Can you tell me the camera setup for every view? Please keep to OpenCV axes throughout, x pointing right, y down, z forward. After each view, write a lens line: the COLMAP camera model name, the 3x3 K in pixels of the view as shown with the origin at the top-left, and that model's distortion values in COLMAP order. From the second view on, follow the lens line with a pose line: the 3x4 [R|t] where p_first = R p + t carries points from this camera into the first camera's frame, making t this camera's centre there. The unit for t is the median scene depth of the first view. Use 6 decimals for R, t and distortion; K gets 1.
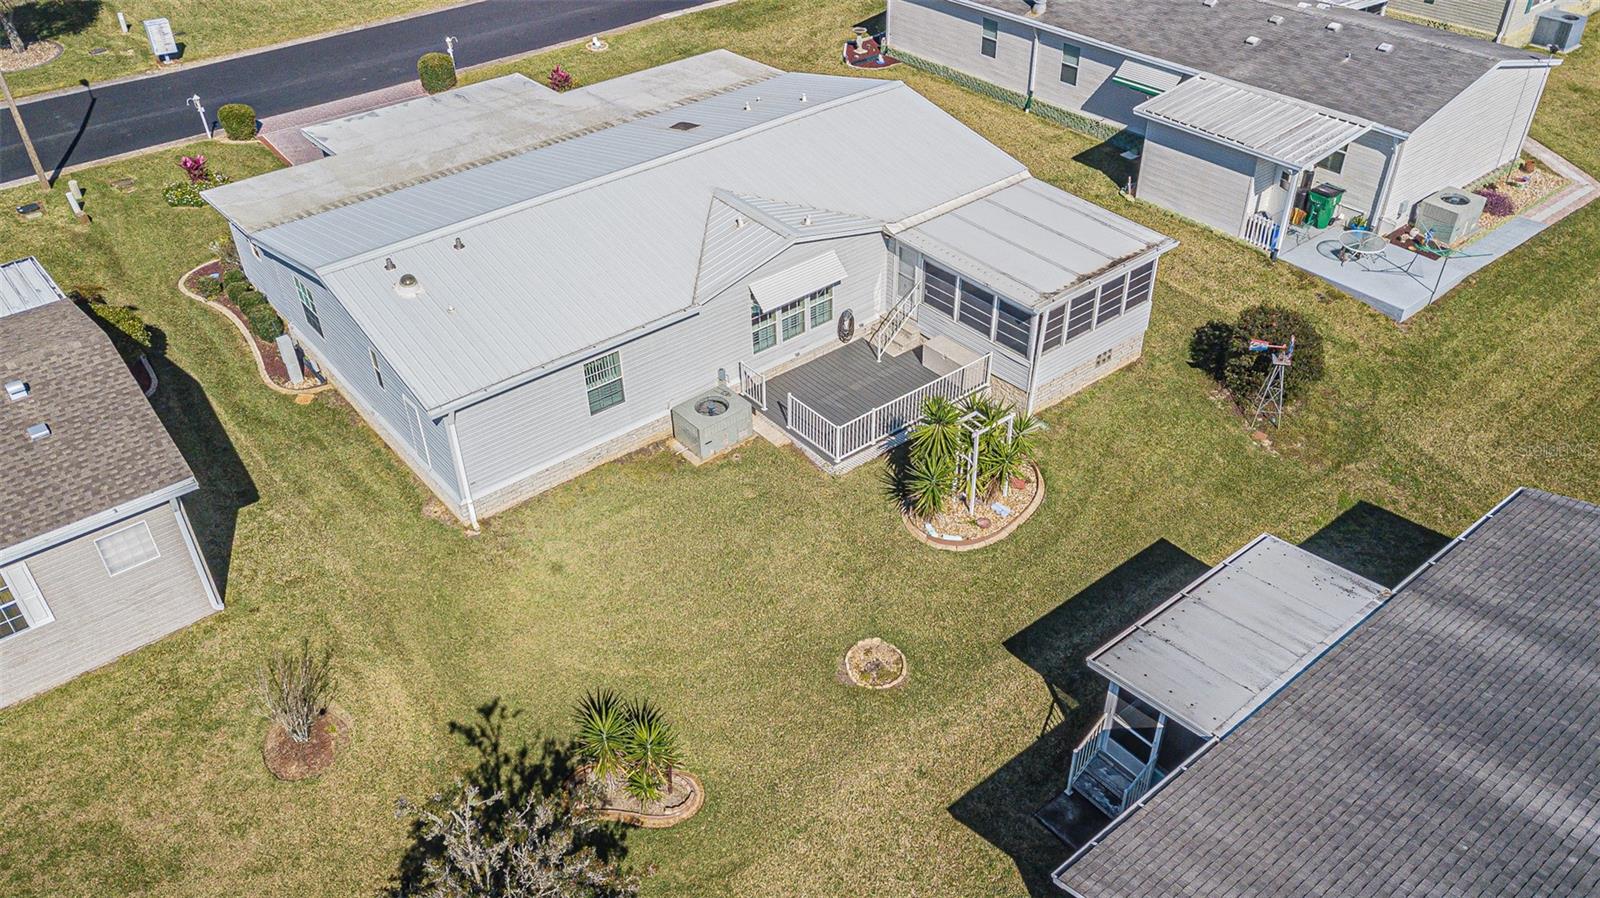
lens RADIAL K [[1214.4, 0, 800.0], [0, 1214.4, 449.0], [0, 0, 1]] dist [0.024355, 0.008356]
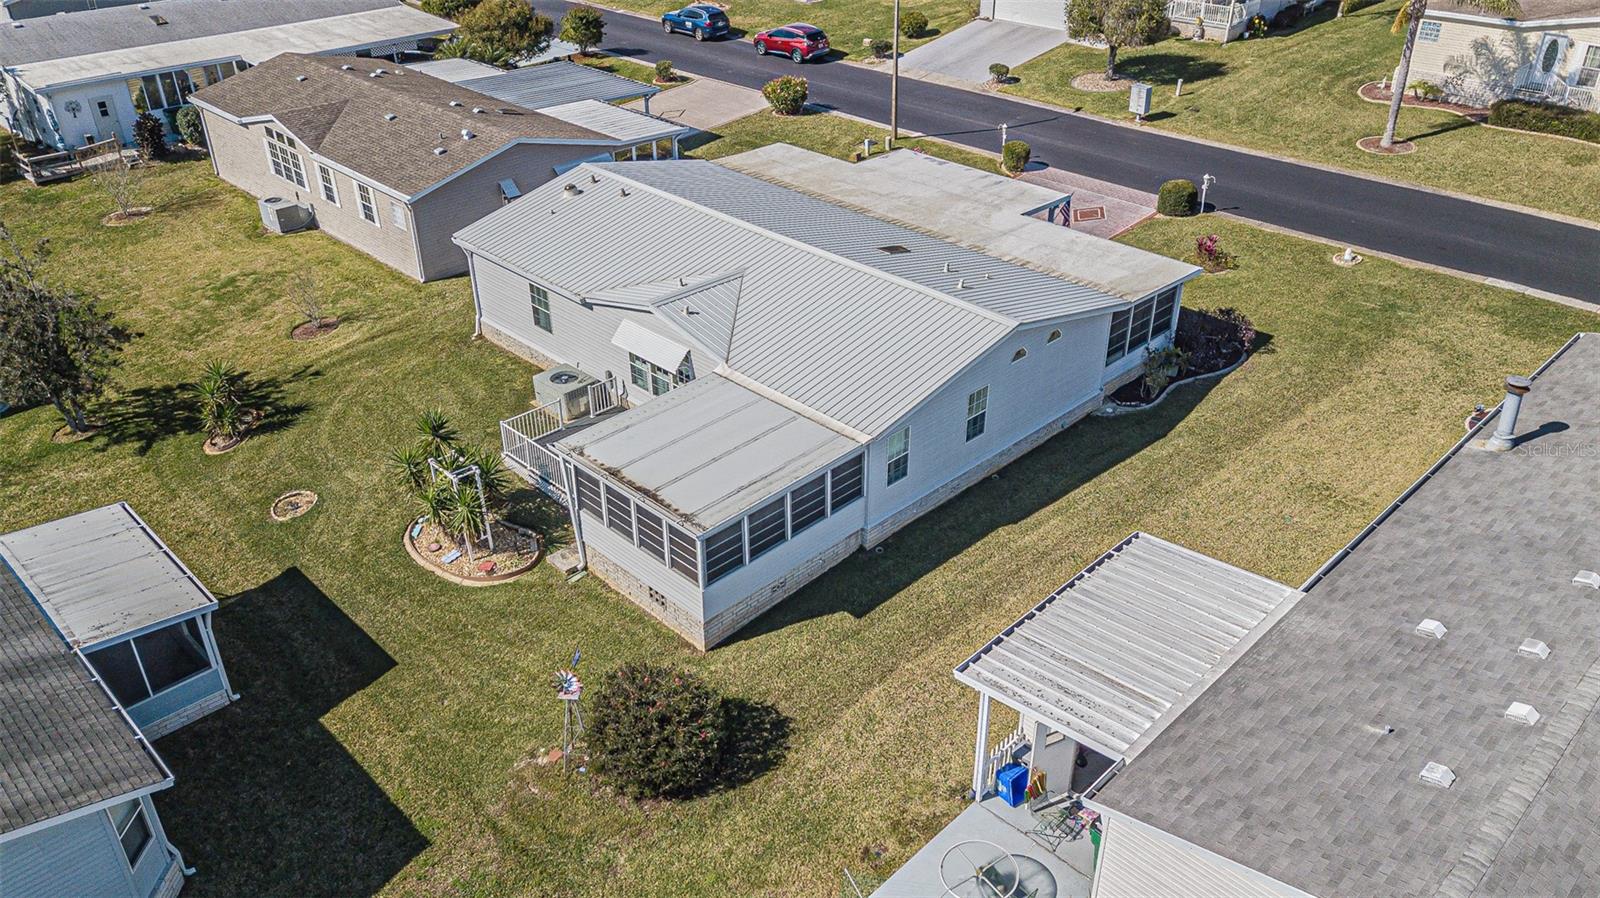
lens RADIAL K [[1214.4, 0, 800.0], [0, 1214.4, 449.0], [0, 0, 1]] dist [0.024355, 0.008356]
pose [[0.098332, 0.528420, -0.843269, 0.922518], [-0.589302, 0.713745, 0.378538, -0.531765], [0.801906, 0.459718, 0.381583, 0.692681]]
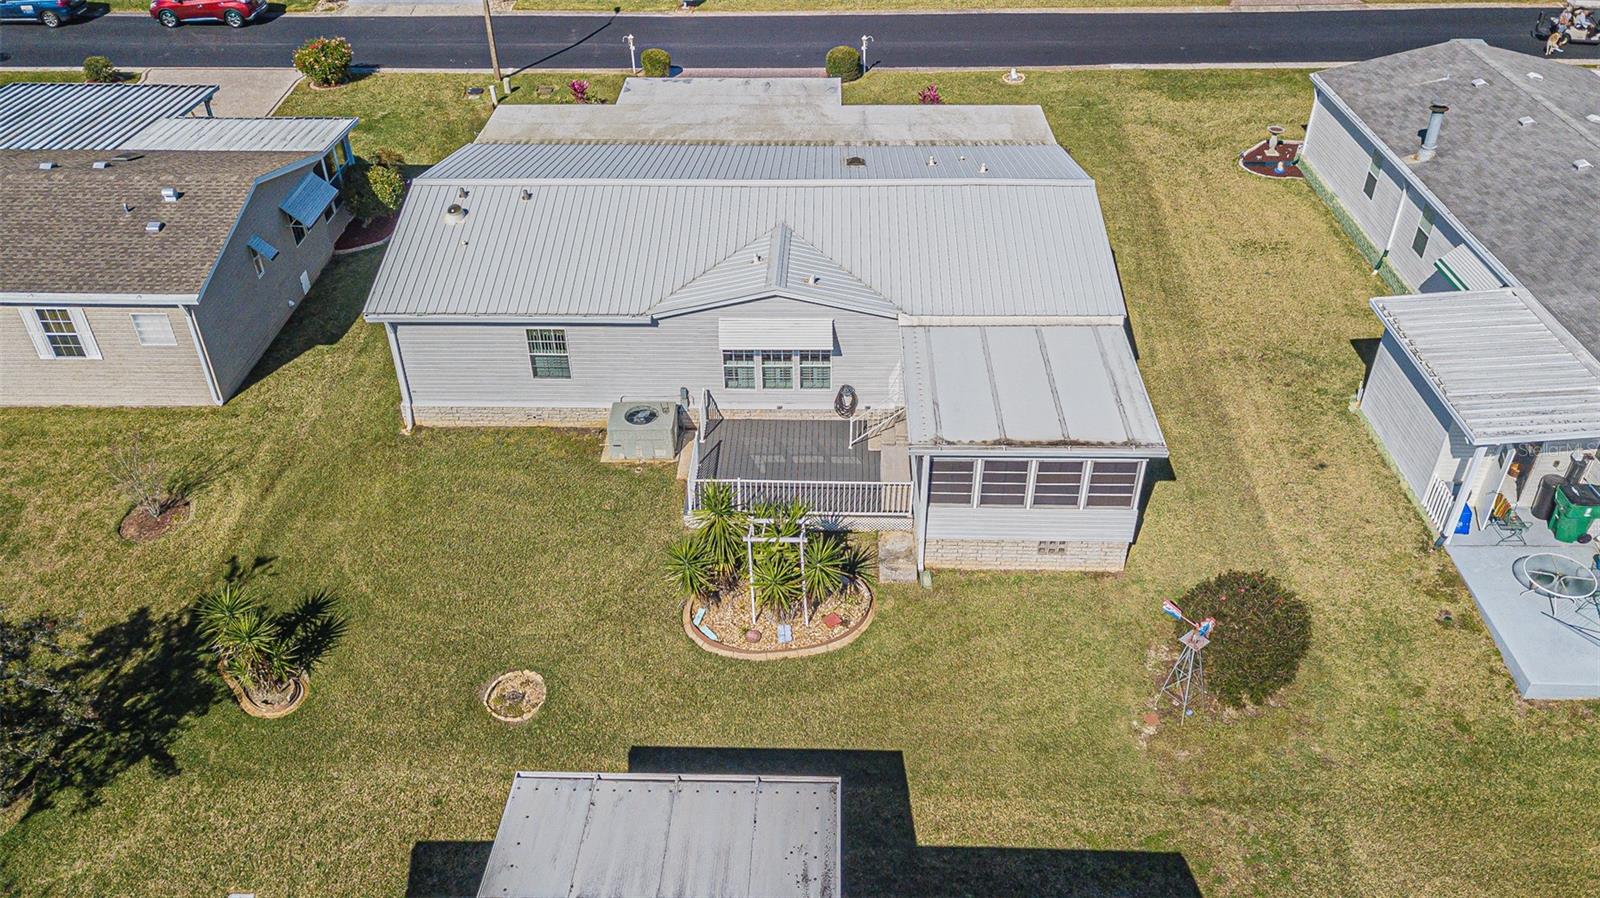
lens RADIAL K [[1214.4, 0, 800.0], [0, 1214.4, 449.0], [0, 0, 1]] dist [0.024355, 0.008356]
pose [[0.761423, 0.389004, -0.518566, 0.518367], [-0.391694, 0.913482, 0.110118, -0.159022], [0.516537, 0.119272, 0.847917, 0.191145]]
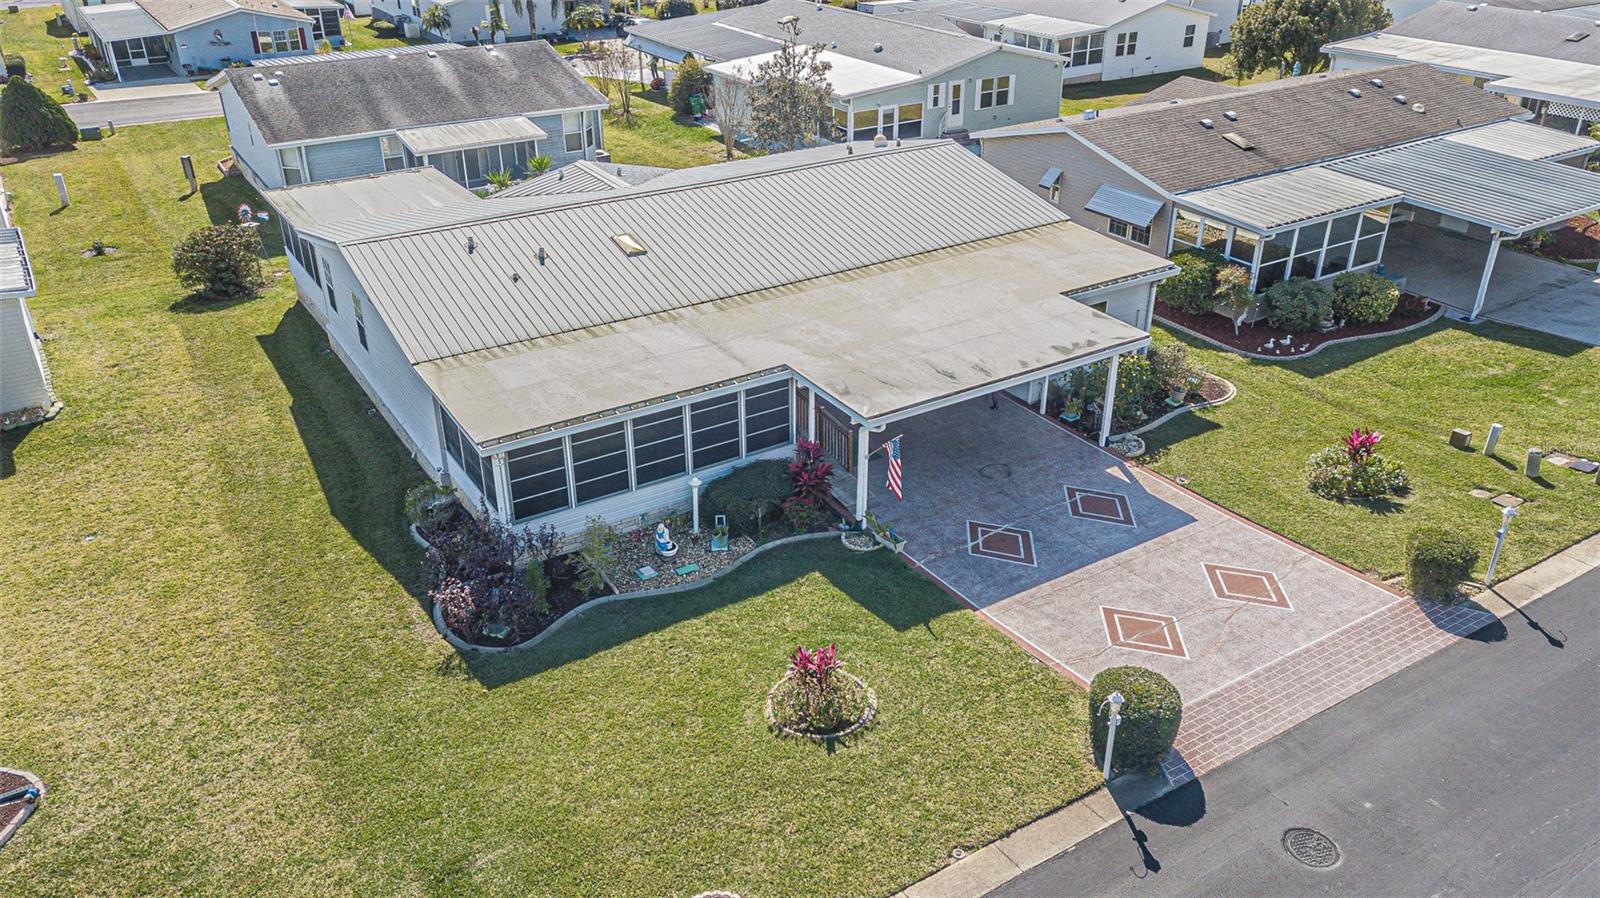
lens RADIAL K [[1214.4, 0, 800.0], [0, 1214.4, 449.0], [0, 0, 1]] dist [0.024355, 0.008356]
pose [[-0.991943, -0.039279, 0.120440, -0.350404], [0.091702, 0.433303, 0.896571, -1.042702], [-0.087403, 0.900392, -0.426210, 1.627469]]
